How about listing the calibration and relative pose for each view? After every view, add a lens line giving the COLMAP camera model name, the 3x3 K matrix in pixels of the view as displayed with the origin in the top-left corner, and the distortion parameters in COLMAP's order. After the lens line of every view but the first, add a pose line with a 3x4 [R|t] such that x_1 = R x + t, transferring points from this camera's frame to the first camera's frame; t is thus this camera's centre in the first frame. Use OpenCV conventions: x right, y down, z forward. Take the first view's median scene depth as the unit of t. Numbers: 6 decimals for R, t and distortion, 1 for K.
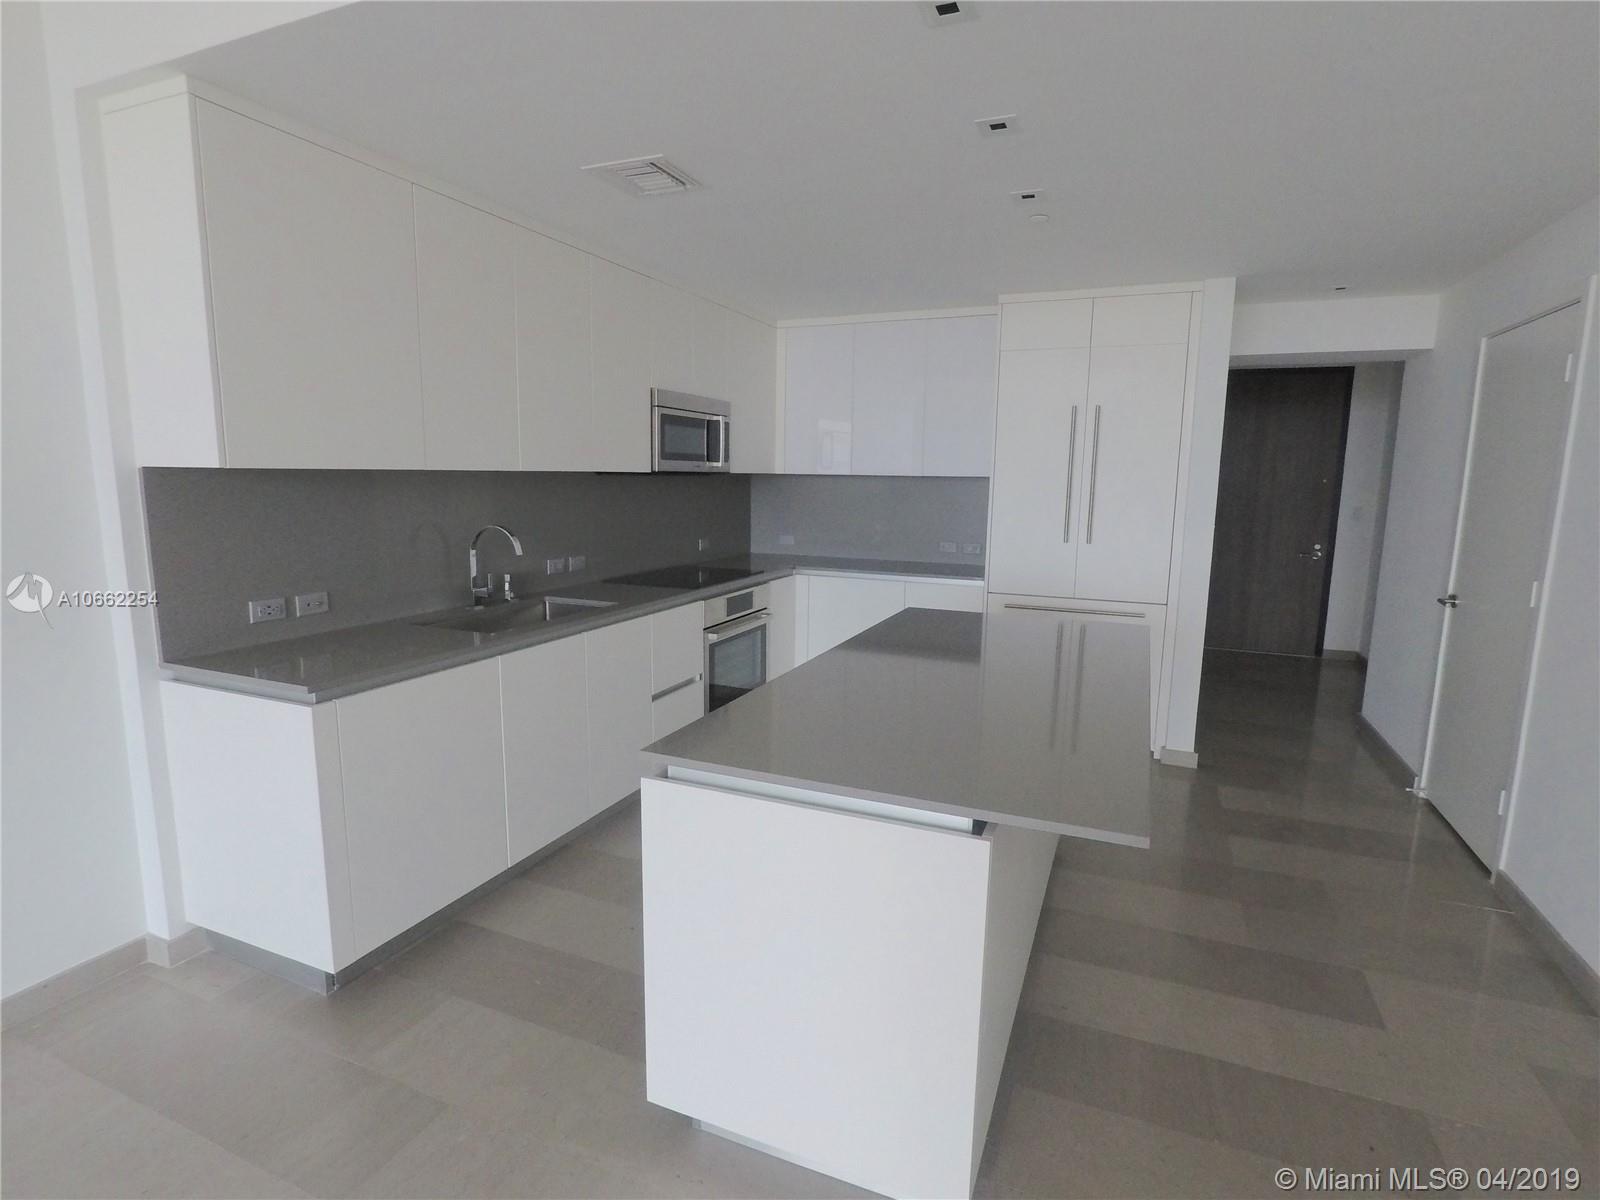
lens RADIAL K [[820.1, 0, 800.0], [0, 820.1, 600.0], [0, 0, 1]] dist [-0.007247, 0.001418]
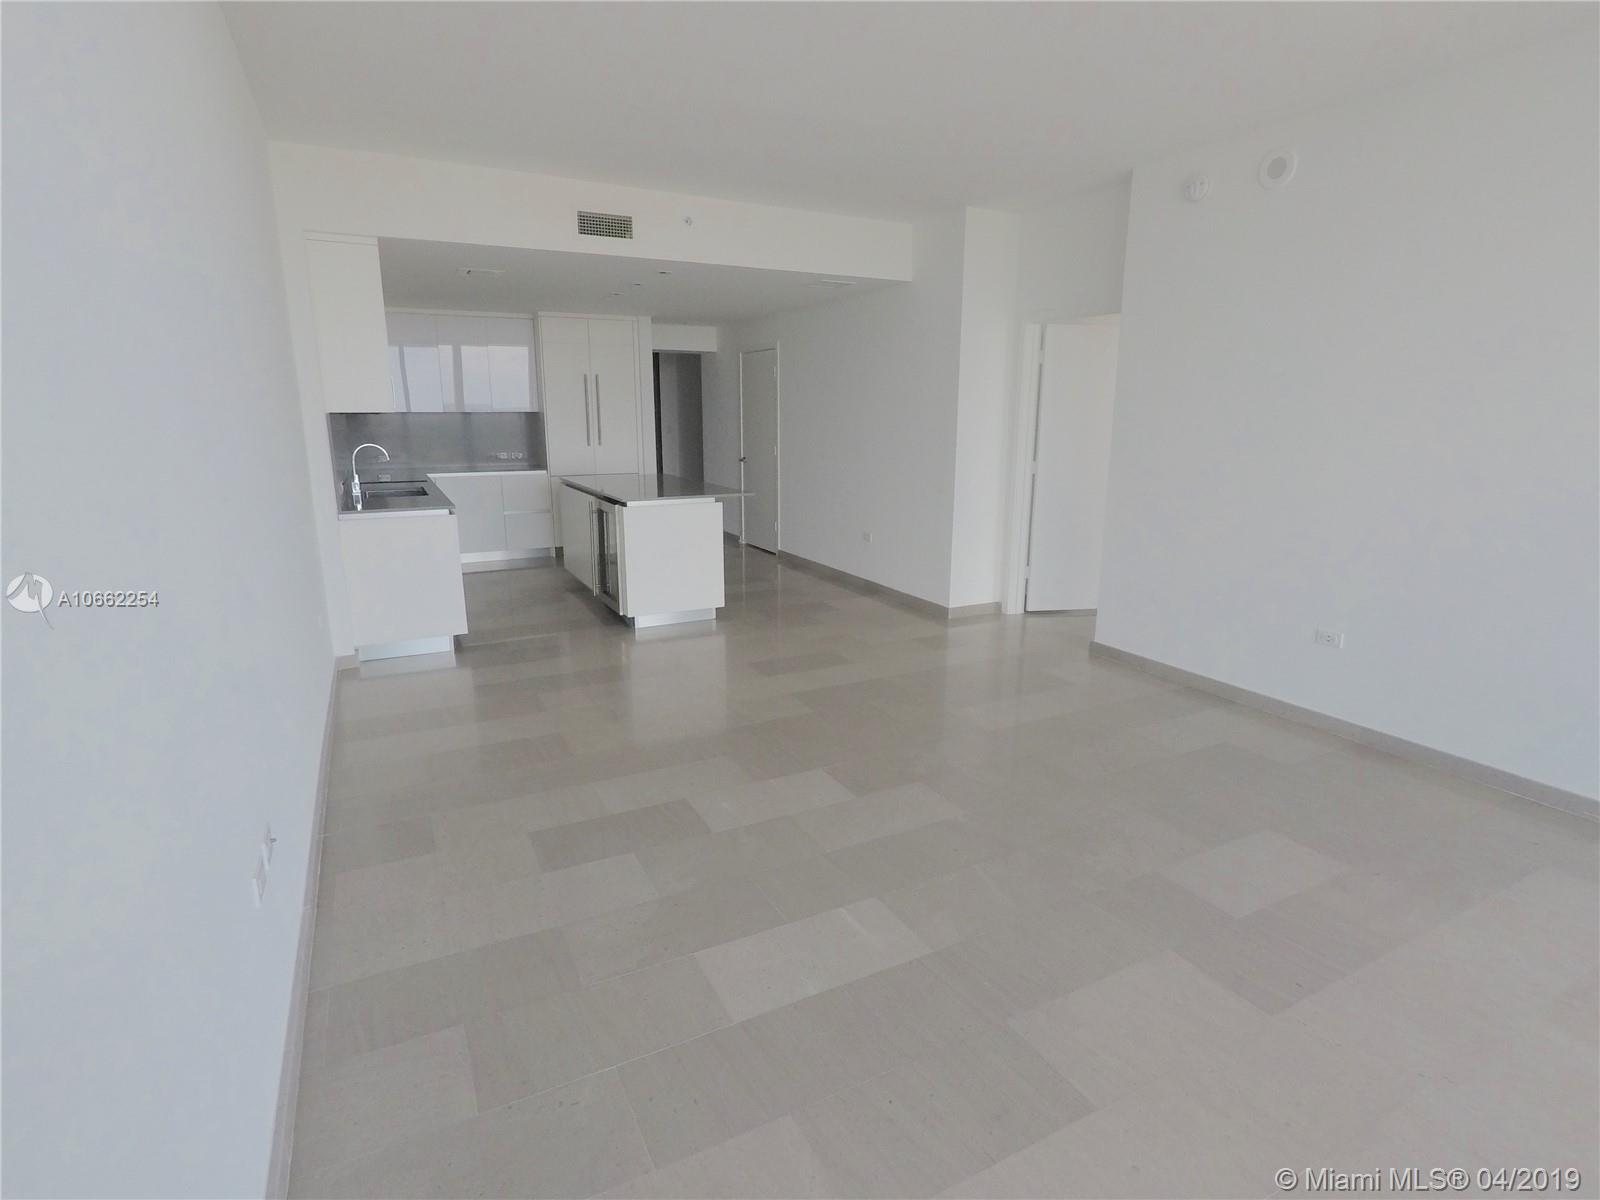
lens RADIAL K [[816.2, 0, 808.6], [0, 816.2, 582.6], [0, 0, 1]] dist [-0.004005, 0.000235]
pose [[0.638384, -0.171494, 0.750371, -0.937248], [0.126244, 0.984990, 0.117713, 0.096062], [-0.759295, 0.019584, 0.650452, -0.705769]]
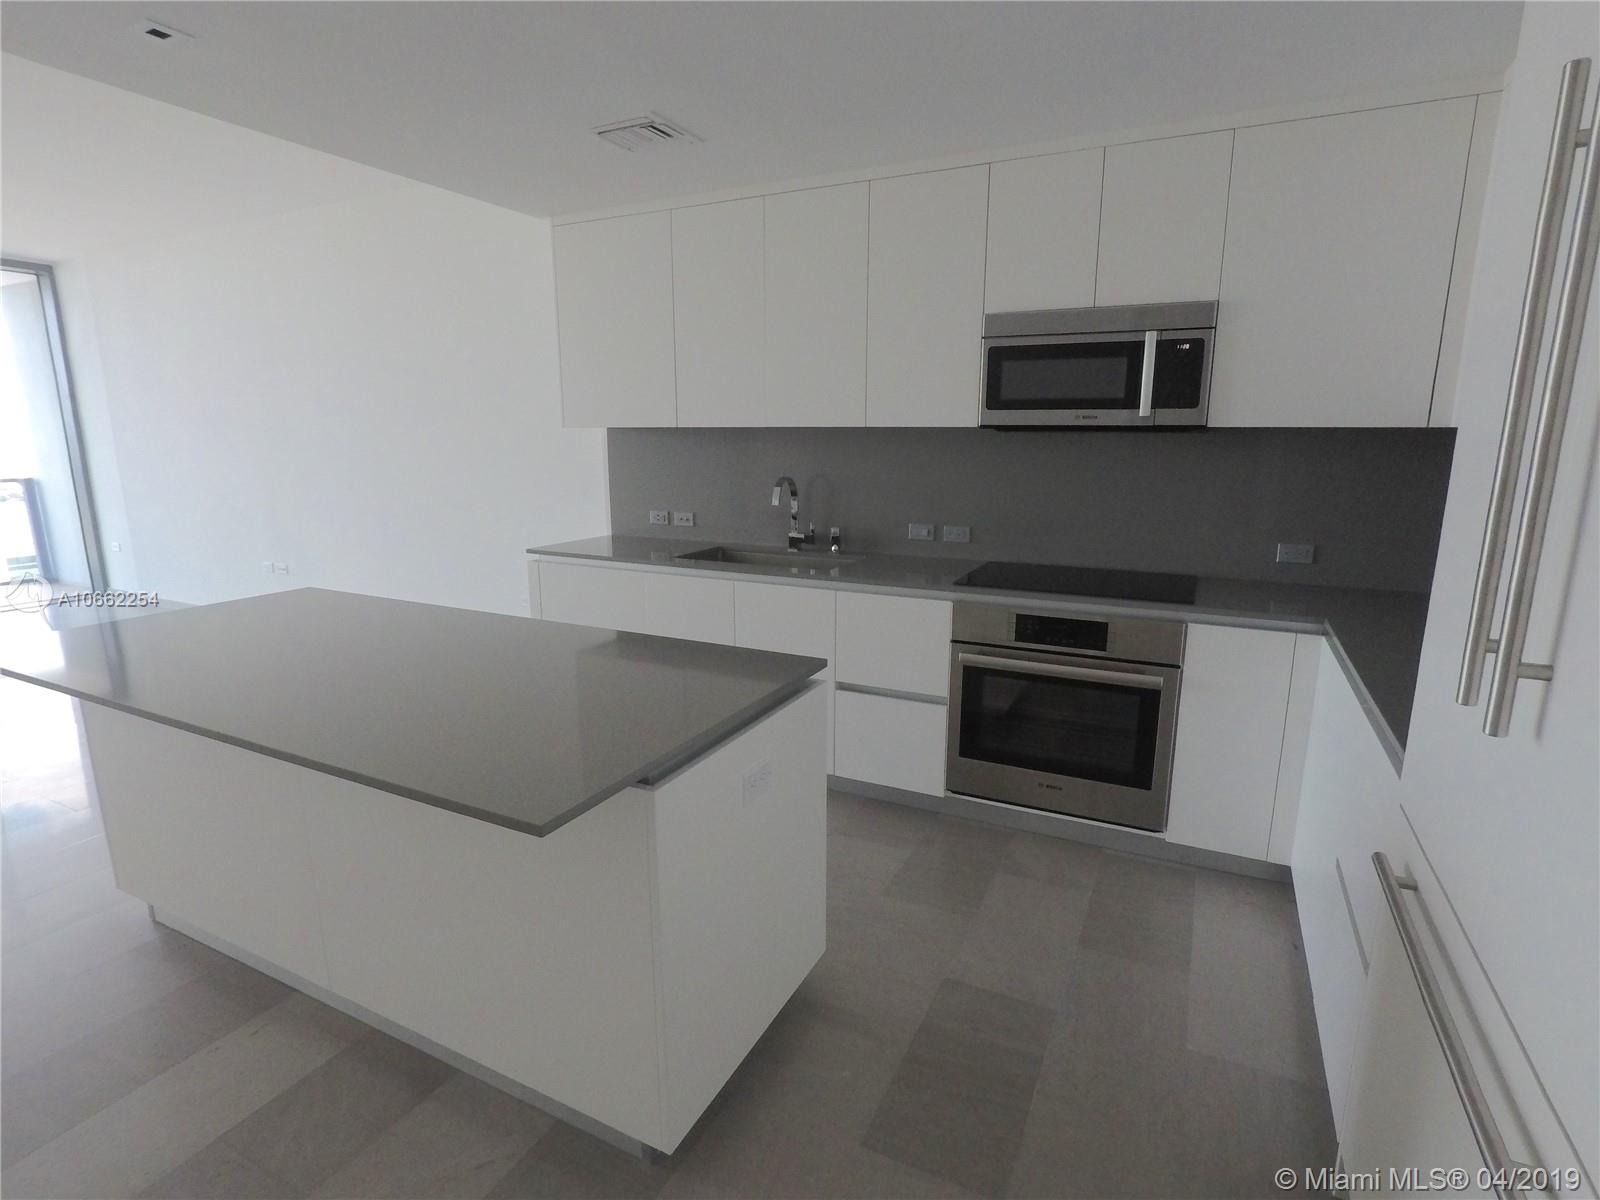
lens RADIAL K [[820.1, 0, 800.0], [0, 820.1, 600.0], [0, 0, 1]] dist [-0.007247, 0.001418]
pose [[-0.055578, 0.195177, -0.979192, 0.566306], [-0.153184, 0.967430, 0.201527, -0.120252], [0.986633, 0.161197, -0.023870, 0.827524]]
